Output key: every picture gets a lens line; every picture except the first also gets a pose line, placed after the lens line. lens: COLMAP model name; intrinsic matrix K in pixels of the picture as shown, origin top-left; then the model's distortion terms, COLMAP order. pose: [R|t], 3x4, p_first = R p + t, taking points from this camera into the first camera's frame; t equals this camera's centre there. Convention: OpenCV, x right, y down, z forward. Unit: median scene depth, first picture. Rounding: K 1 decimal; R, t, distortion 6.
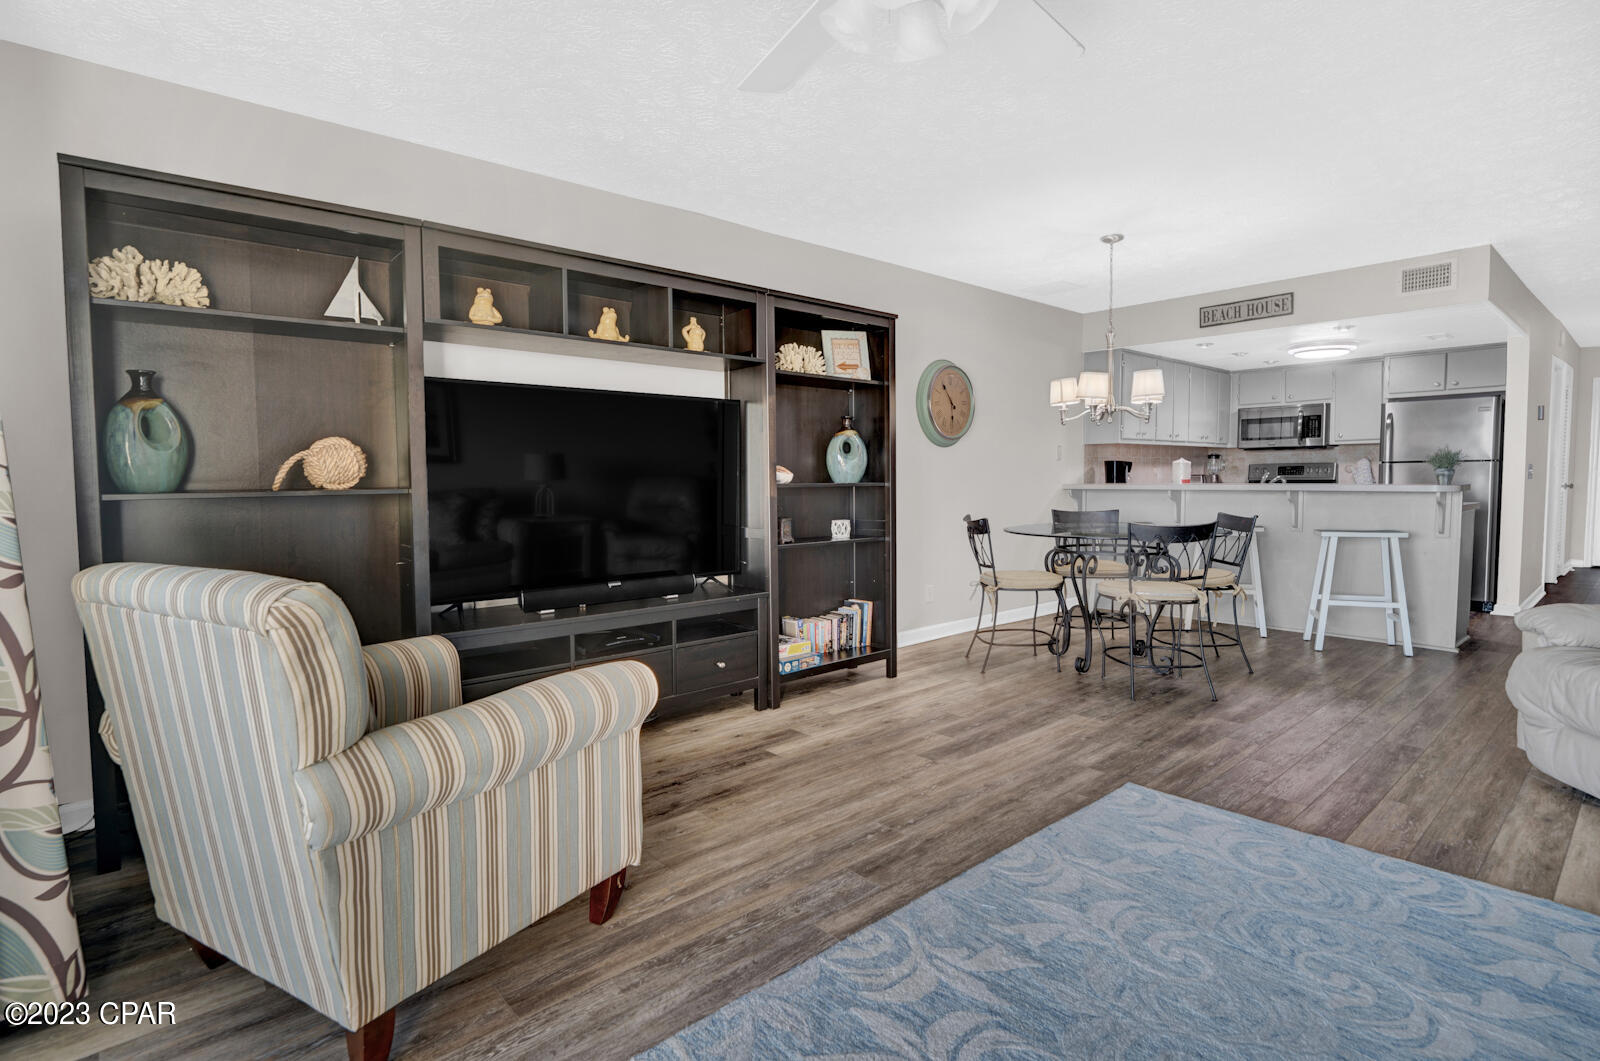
lens RADIAL K [[783.4, 0, 791.3], [0, 783.4, 528.2], [0, 0, 1]] dist [-0.002145, -0.000682]
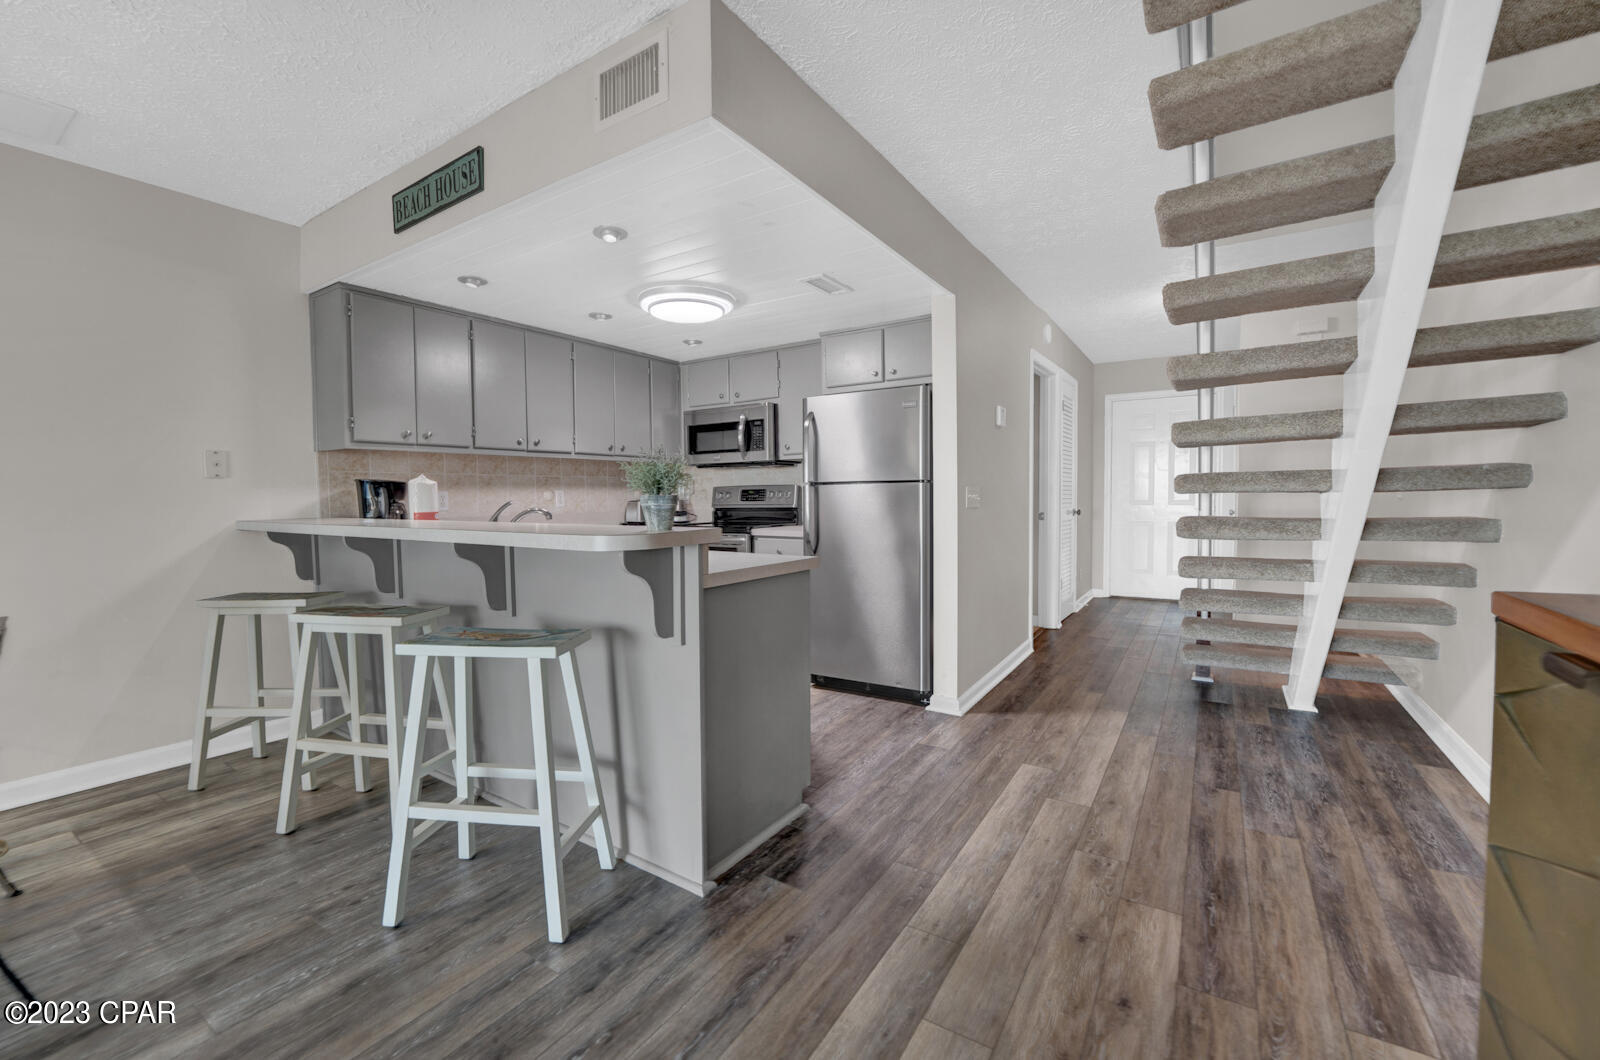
lens RADIAL K [[666.7, 0, 790.2], [0, 666.7, 511.0], [0, 0, 1]] dist [-0.022105, -0.000216]
pose [[0.963219, -0.007601, 0.268610, 1.052131], [0.020546, 0.998757, -0.045414, -0.061208], [-0.267931, 0.049263, 0.962178, 0.794535]]
